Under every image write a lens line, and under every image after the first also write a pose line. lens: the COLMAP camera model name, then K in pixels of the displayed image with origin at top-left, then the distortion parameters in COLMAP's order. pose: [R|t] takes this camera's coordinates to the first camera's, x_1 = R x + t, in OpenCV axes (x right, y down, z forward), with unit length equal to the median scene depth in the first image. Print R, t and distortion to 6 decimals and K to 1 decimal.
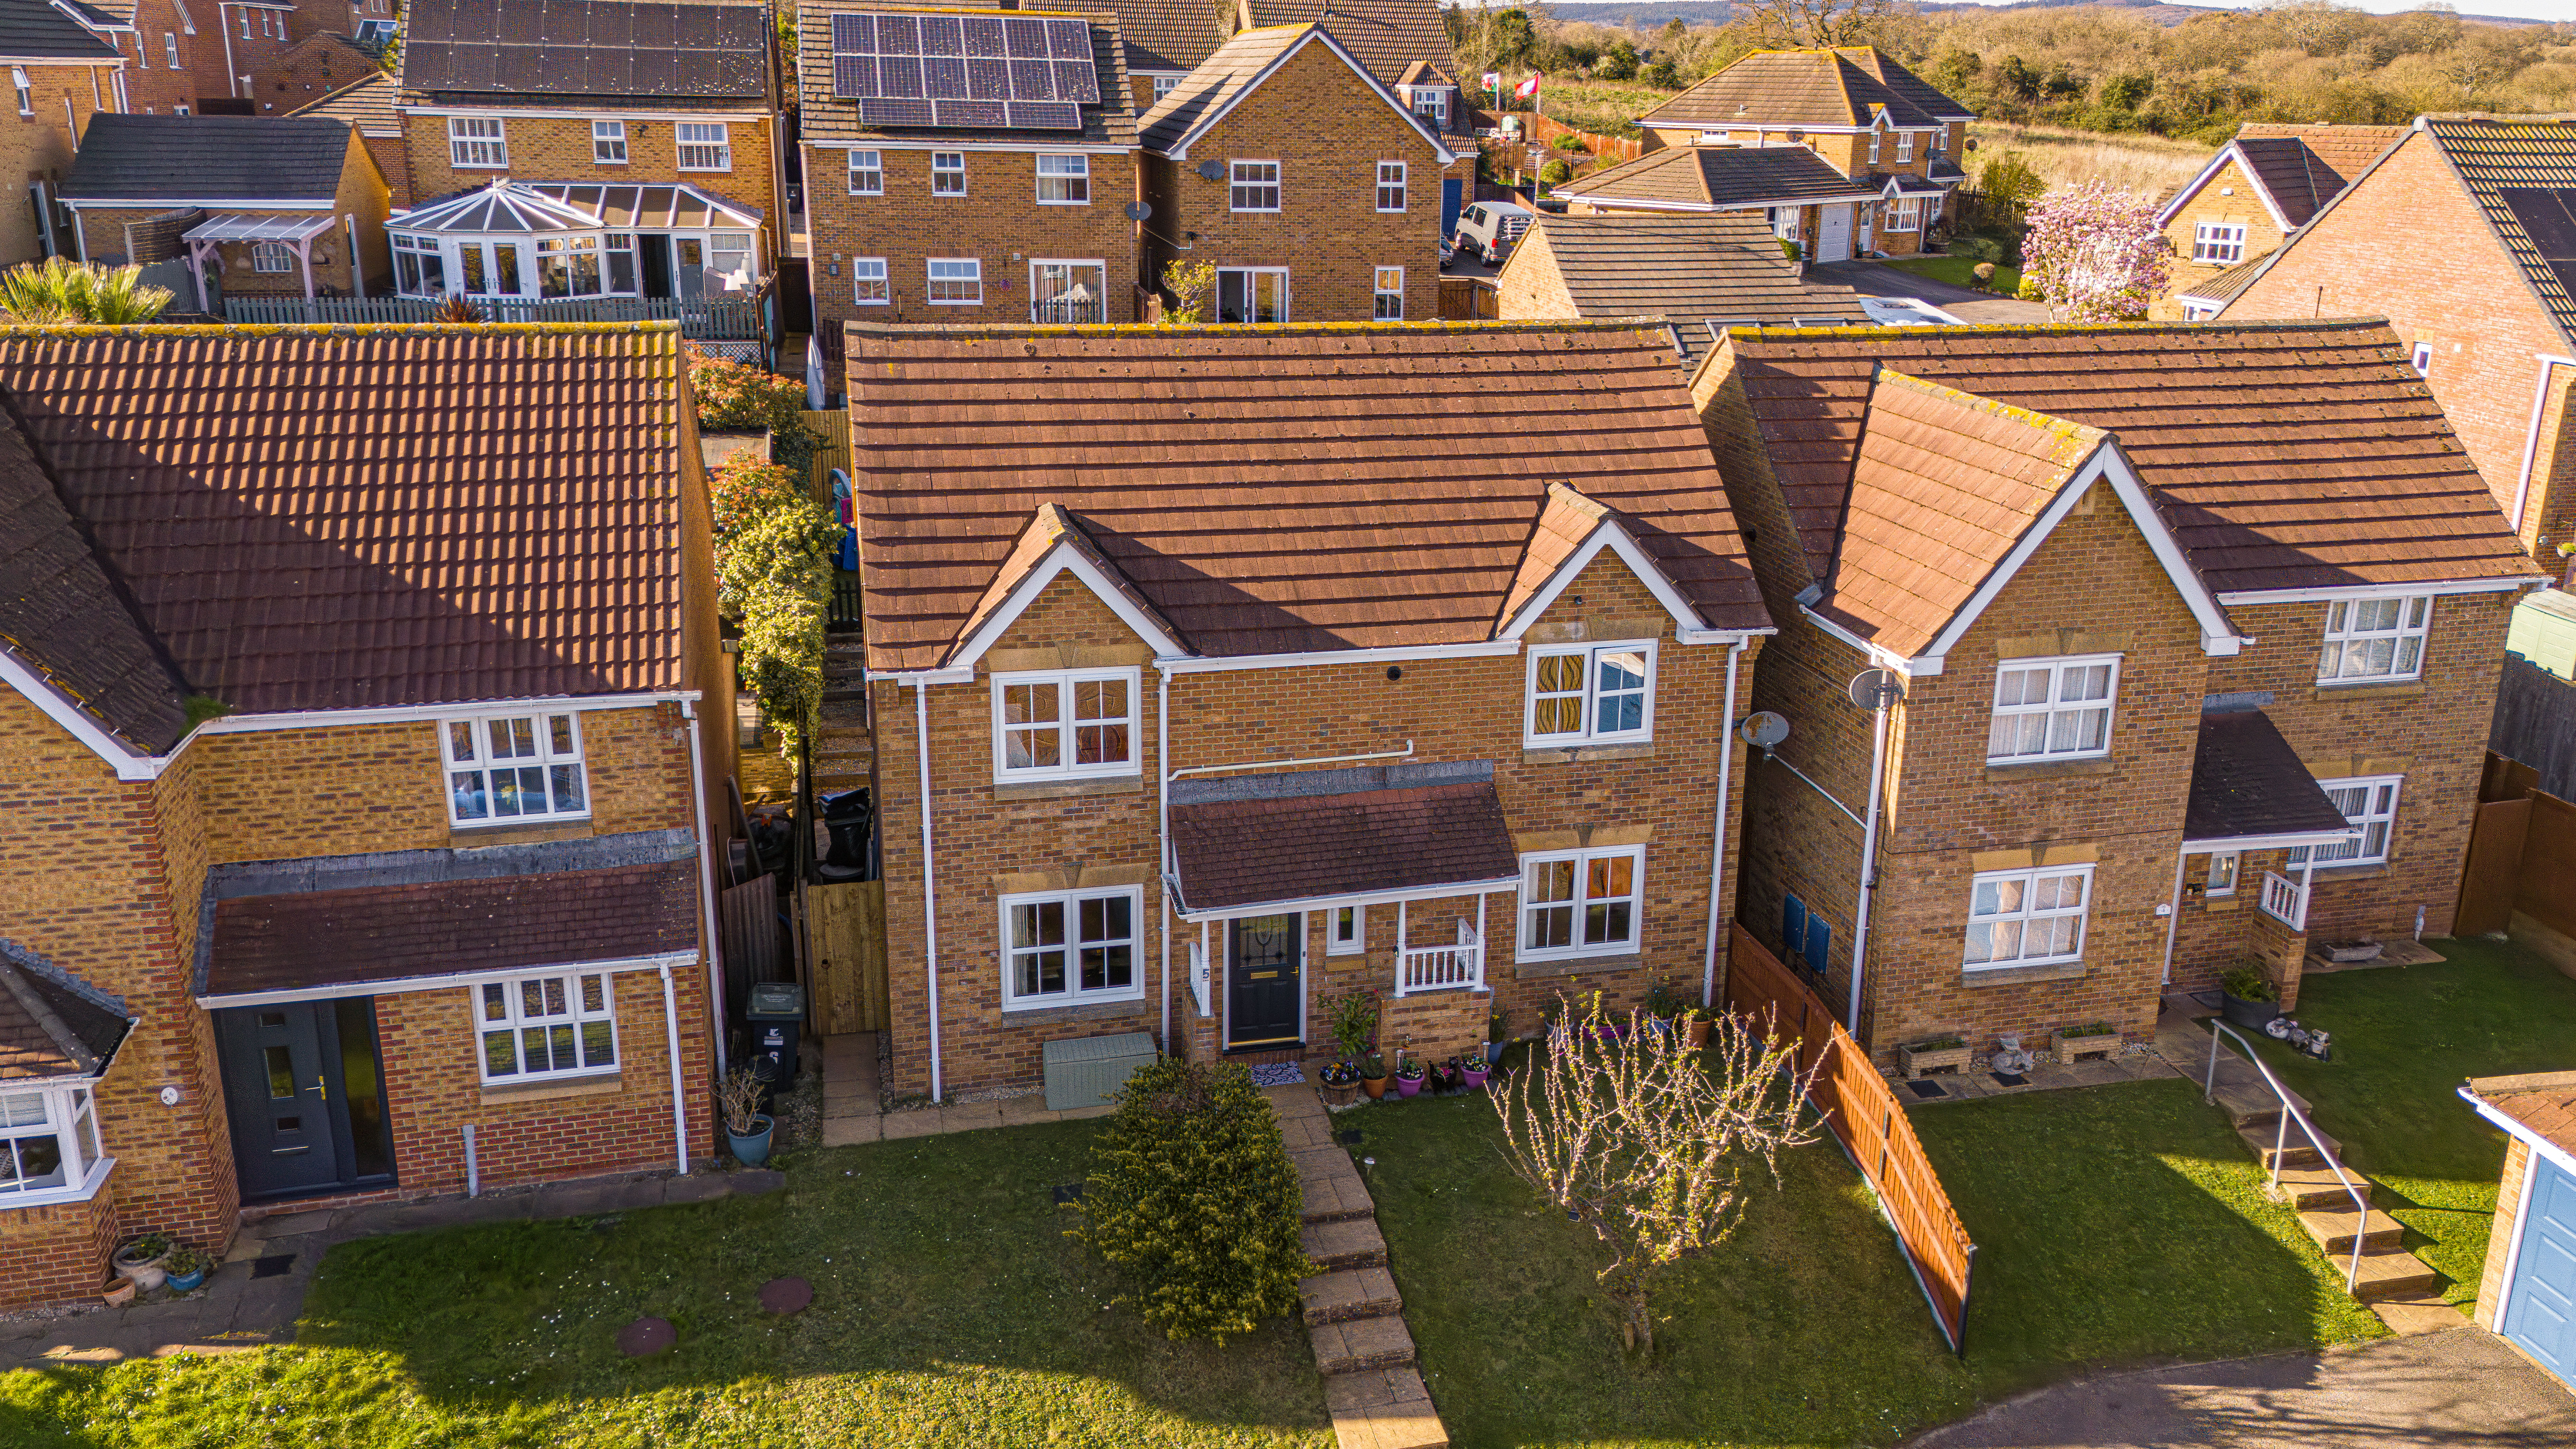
lens RADIAL K [[2007.0, 0, 1381.6], [0, 2007.0, 717.3], [0, 0, 1]] dist [0.054746, -0.067329]
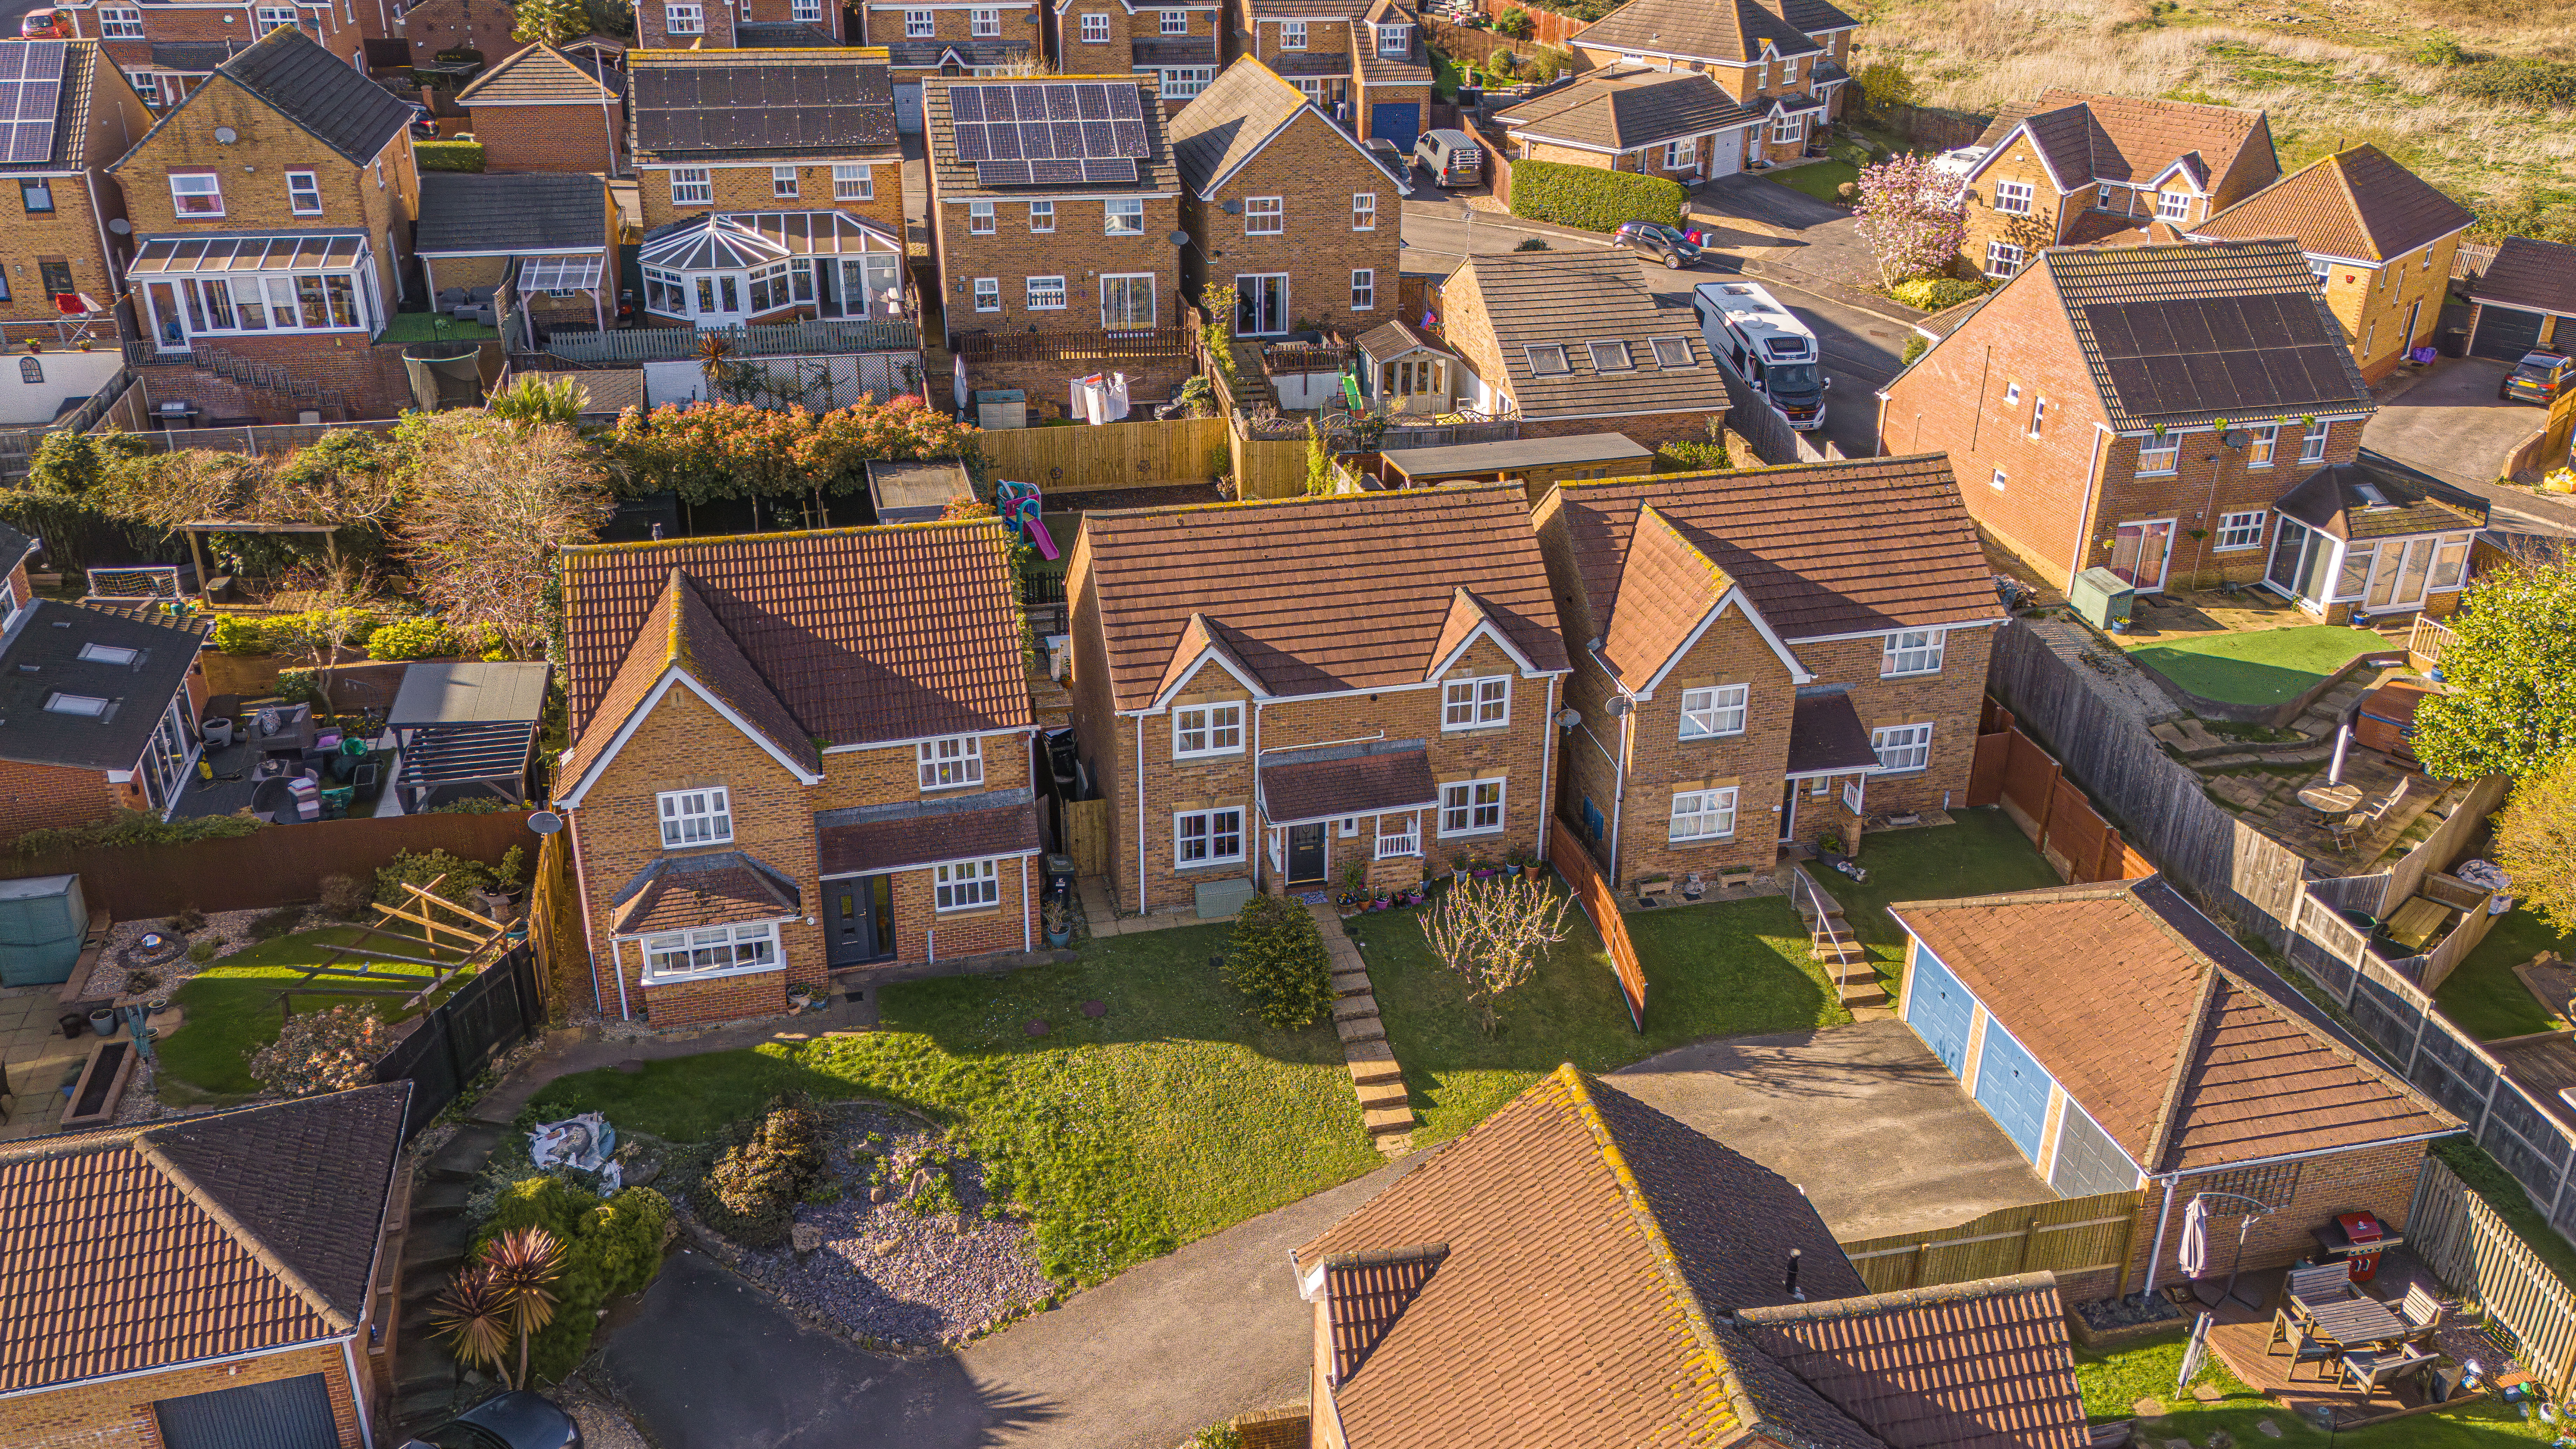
lens RADIAL K [[2007.2, 0, 1381.6], [0, 2007.2, 717.3], [0, 0, 1]] dist [0.054746, -0.067329]
pose [[0.999832, -0.003285, 0.018055, -0.020657], [0.000798, 0.990701, 0.136051, -0.257184], [-0.018334, -0.136014, 0.990537, -0.891311]]
